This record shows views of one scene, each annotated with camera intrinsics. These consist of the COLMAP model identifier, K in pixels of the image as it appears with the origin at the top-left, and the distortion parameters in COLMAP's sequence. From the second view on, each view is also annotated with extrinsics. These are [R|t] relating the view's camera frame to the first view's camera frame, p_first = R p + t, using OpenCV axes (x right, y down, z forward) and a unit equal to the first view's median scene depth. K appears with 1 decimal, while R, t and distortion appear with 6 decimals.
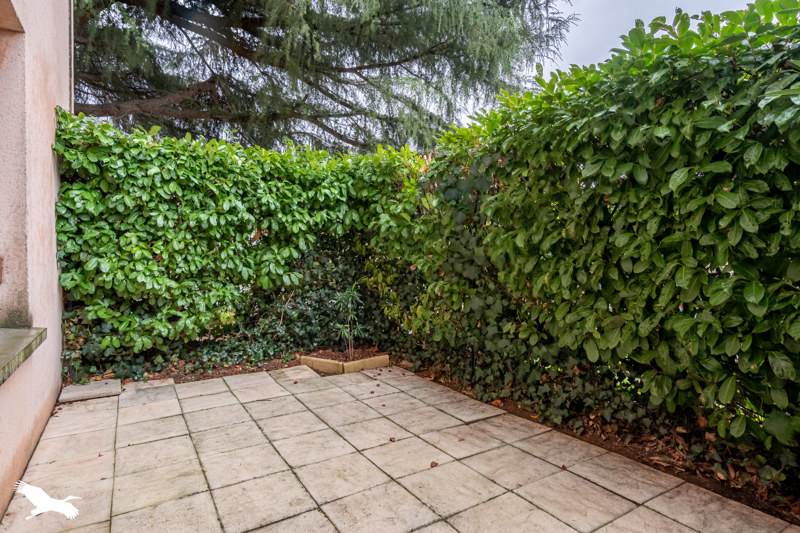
lens RADIAL K [[437.3, 0, 399.3], [0, 437.3, 263.8], [0, 0, 1]] dist [0.002244, 0.000537]
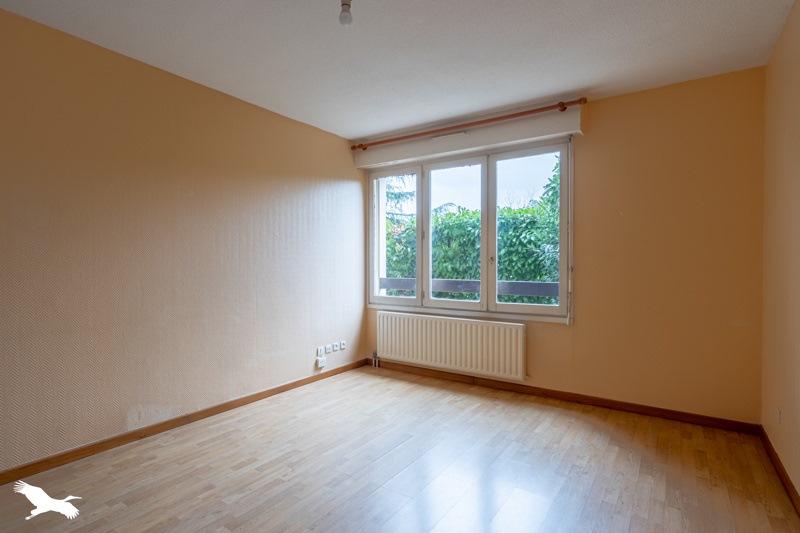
lens RADIAL K [[400.9, 0, 403.3], [0, 400.9, 267.0], [0, 0, 1]] dist [-0.001602, -0.000896]
pose [[0.916569, -0.005486, 0.399838, -1.446393], [0.009335, 0.999927, -0.007679, -0.049659], [-0.399766, 0.010771, 0.916554, -1.707725]]
